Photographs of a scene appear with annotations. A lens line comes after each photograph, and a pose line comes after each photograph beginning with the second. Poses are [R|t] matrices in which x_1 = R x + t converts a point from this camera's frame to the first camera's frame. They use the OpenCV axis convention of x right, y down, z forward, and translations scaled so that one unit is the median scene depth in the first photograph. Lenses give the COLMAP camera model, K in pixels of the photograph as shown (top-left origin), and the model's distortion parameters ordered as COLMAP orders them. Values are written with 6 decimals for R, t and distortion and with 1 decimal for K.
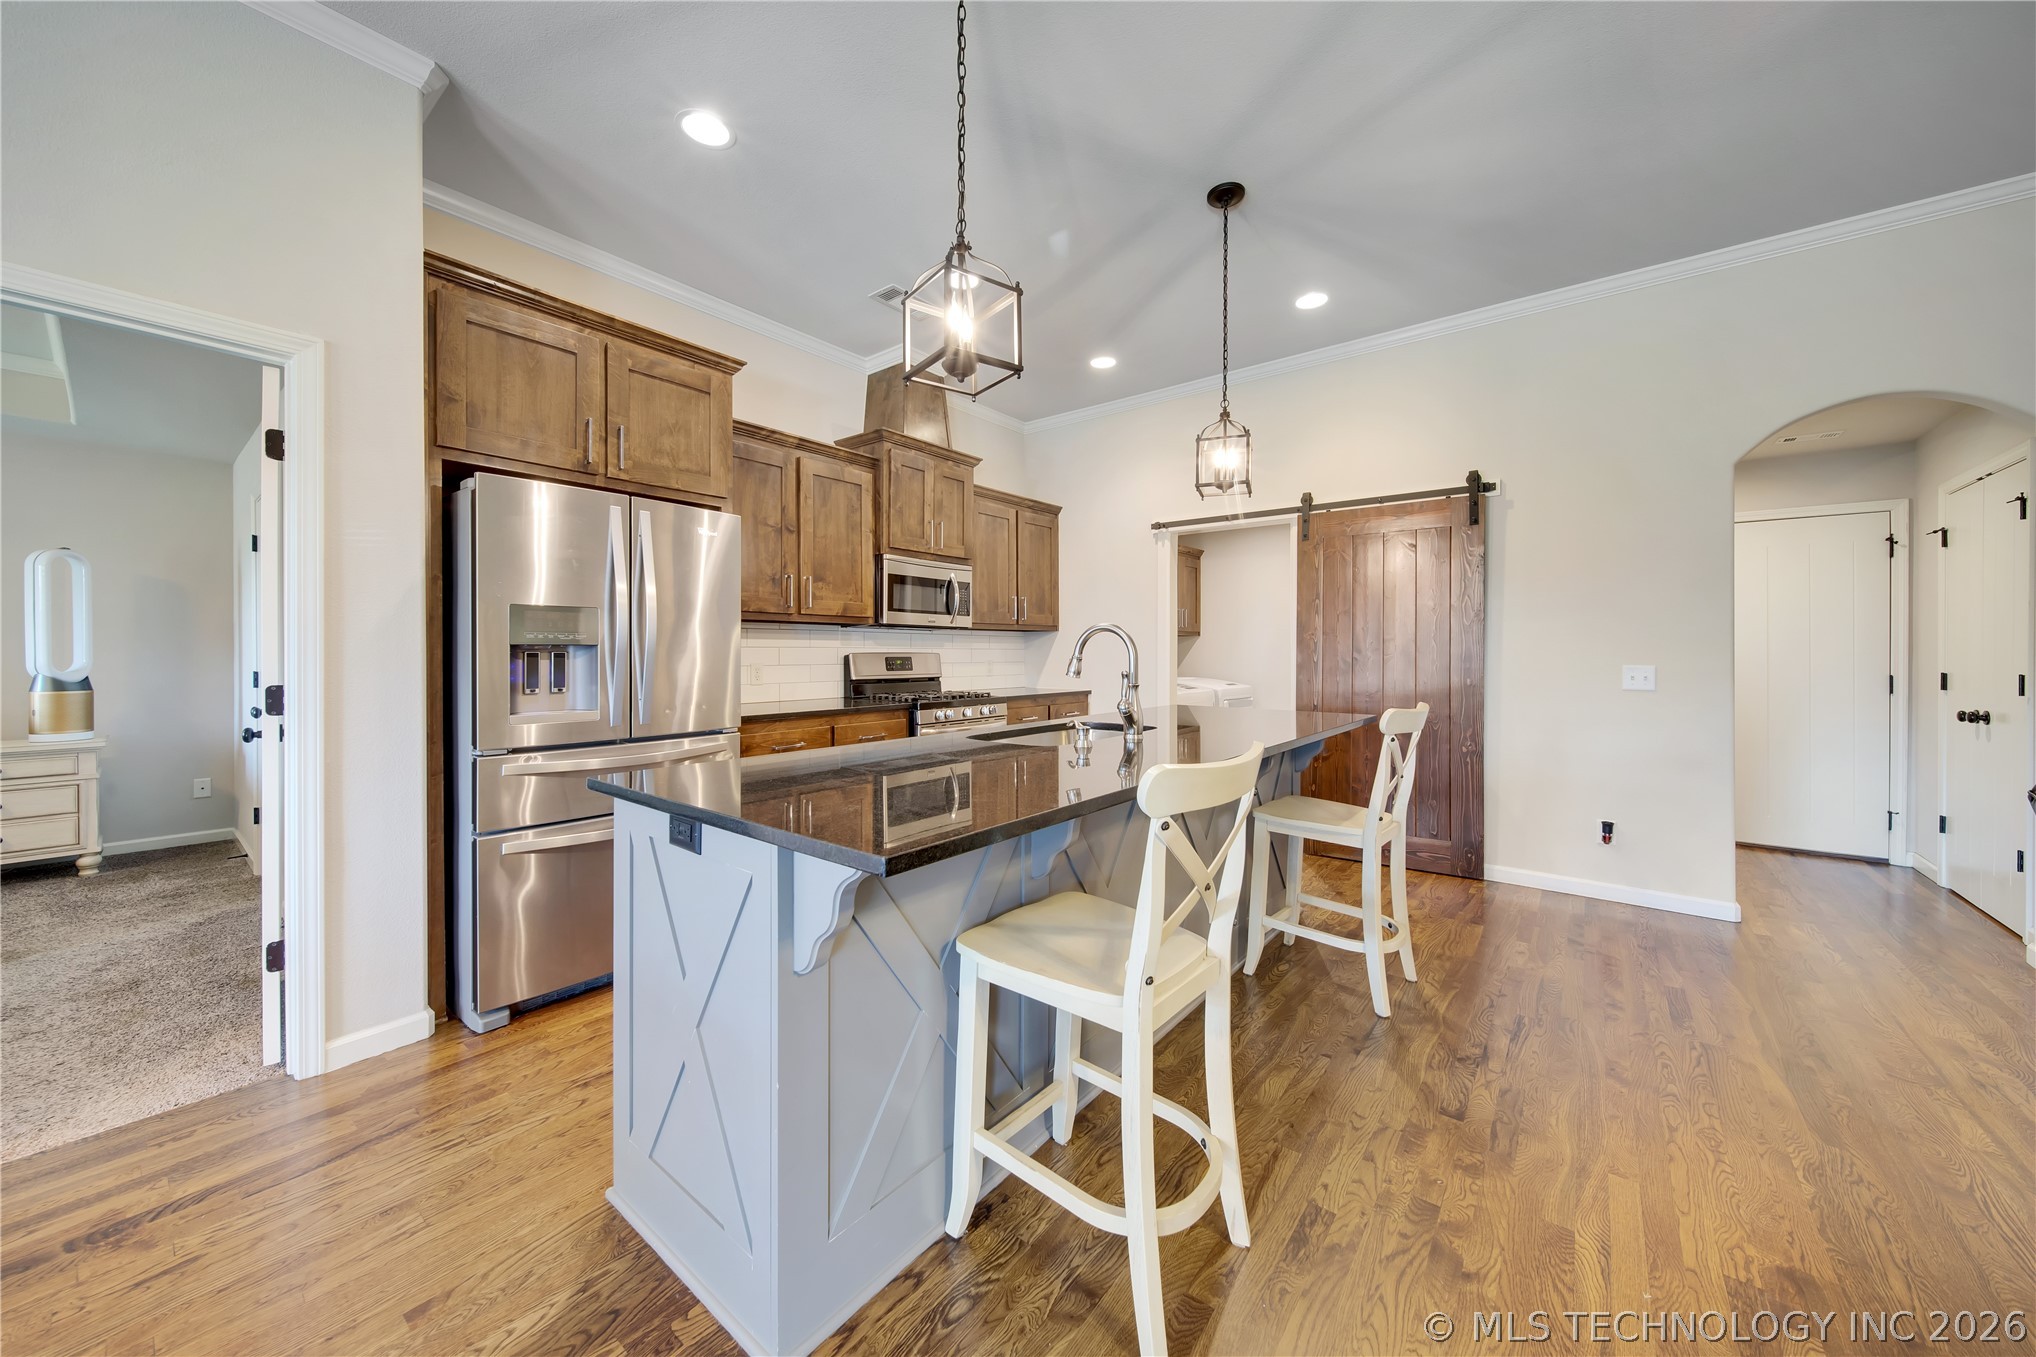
lens RADIAL K [[718.6, 0, 1021.3], [0, 718.6, 653.9], [0, 0, 1]] dist [-0.000640, -0.001001]
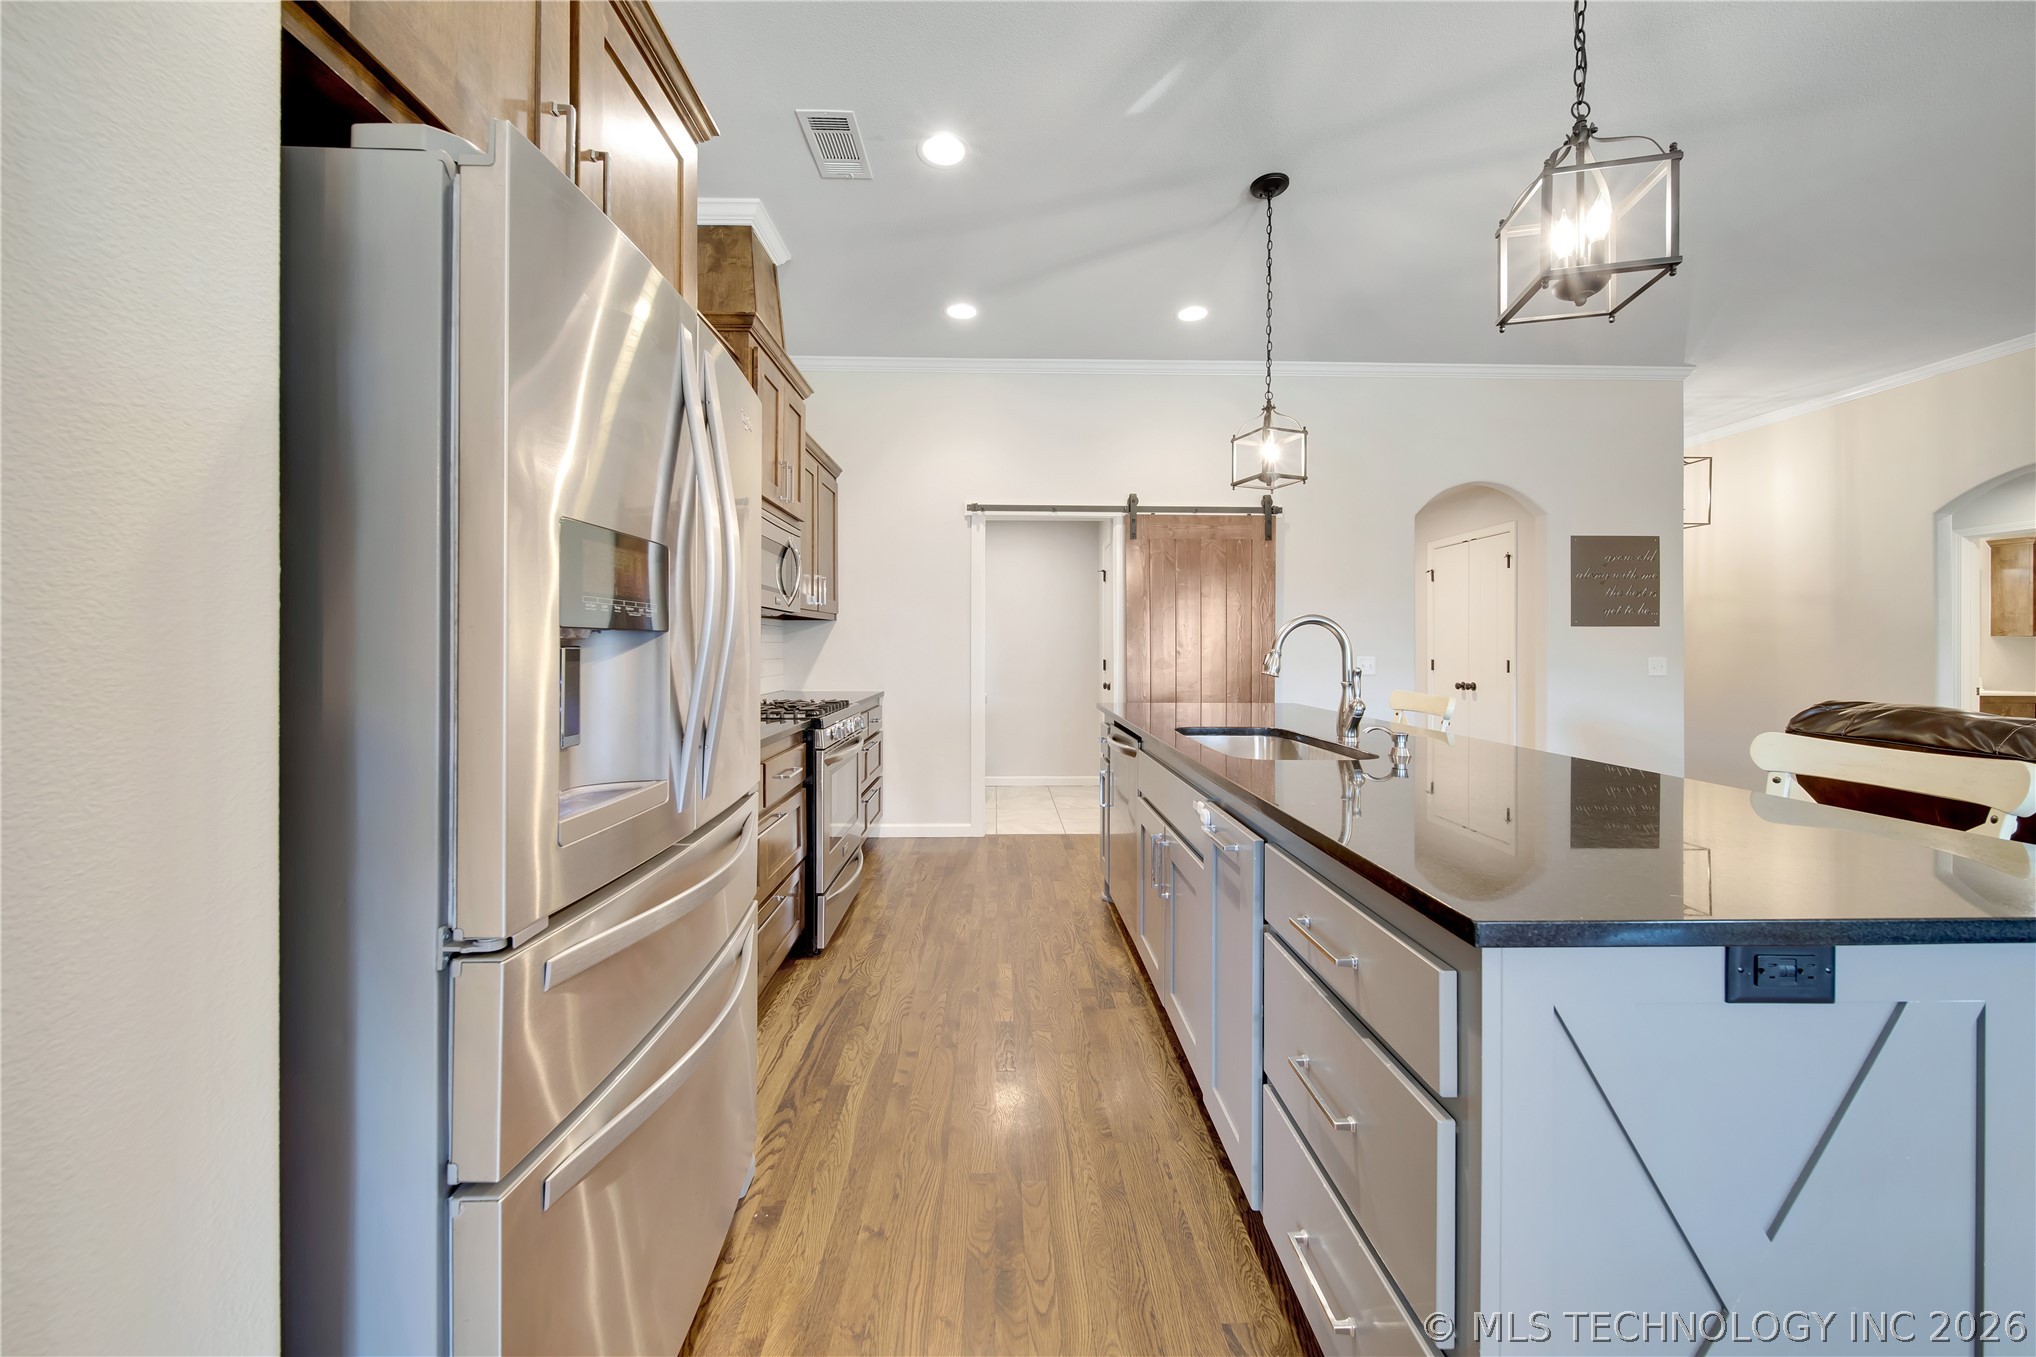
lens RADIAL K [[718.6, 0, 1005.8], [0, 718.6, 654.0], [0, 0, 1]] dist [-0.000640, -0.001001]
pose [[0.774914, -0.006255, 0.632036, -0.446732], [-0.002999, 0.999903, 0.013573, -0.003957], [-0.632060, -0.012413, 0.774820, 0.324517]]
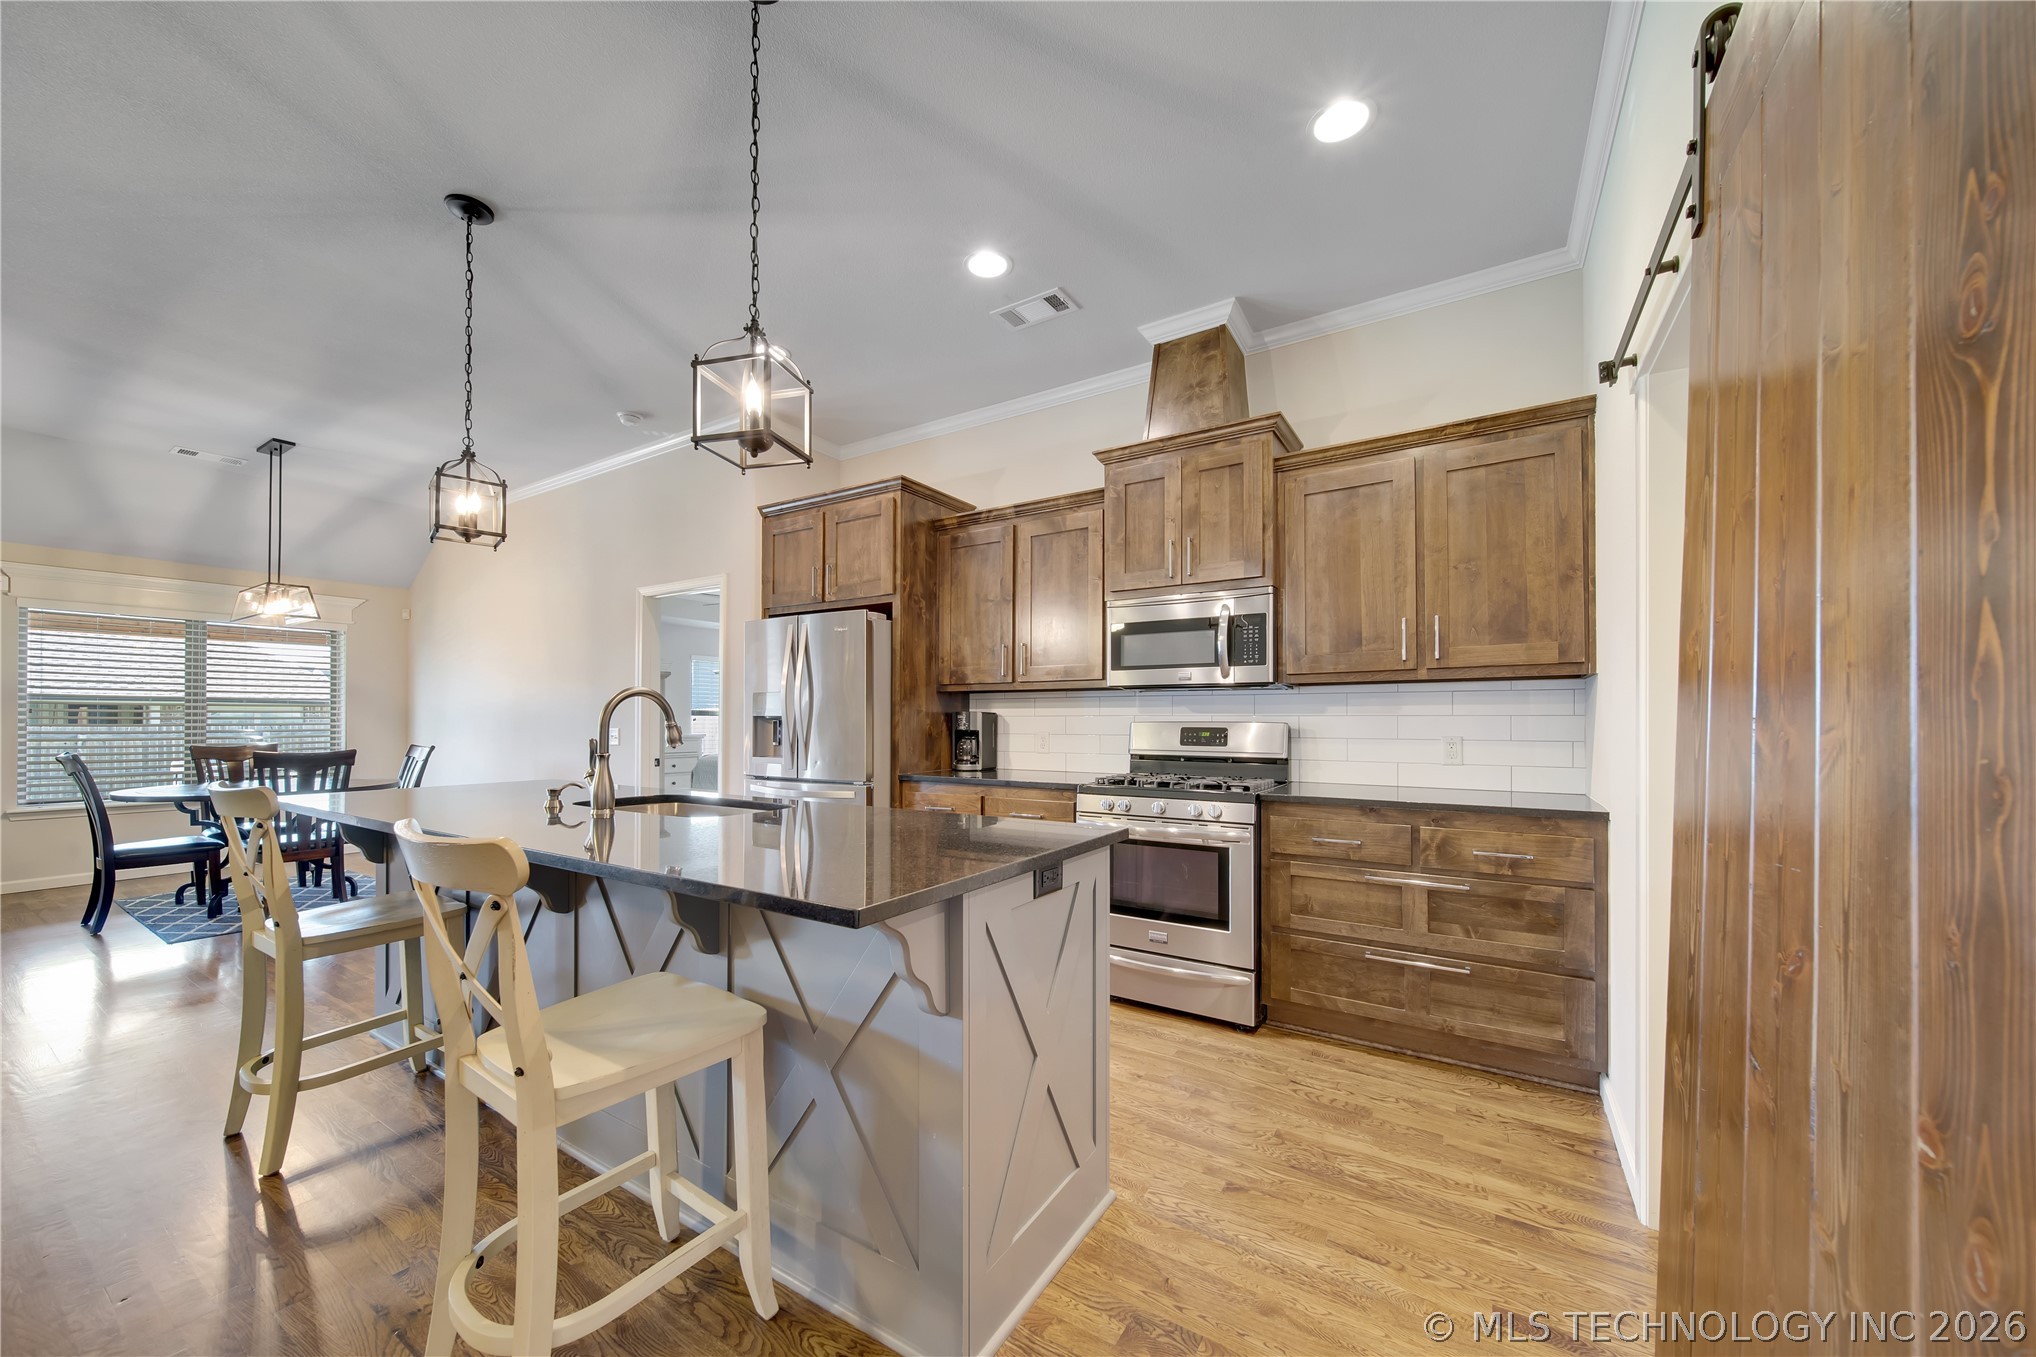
lens RADIAL K [[718.6, 0, 1014.7], [0, 718.6, 720.8], [0, 0, 1]] dist [-0.000640, -0.001001]
pose [[0.111568, -0.001862, -0.993755, 0.638769], [-0.004740, 0.999986, -0.002406, 0.000289], [0.993746, 0.004979, 0.111557, 0.830183]]
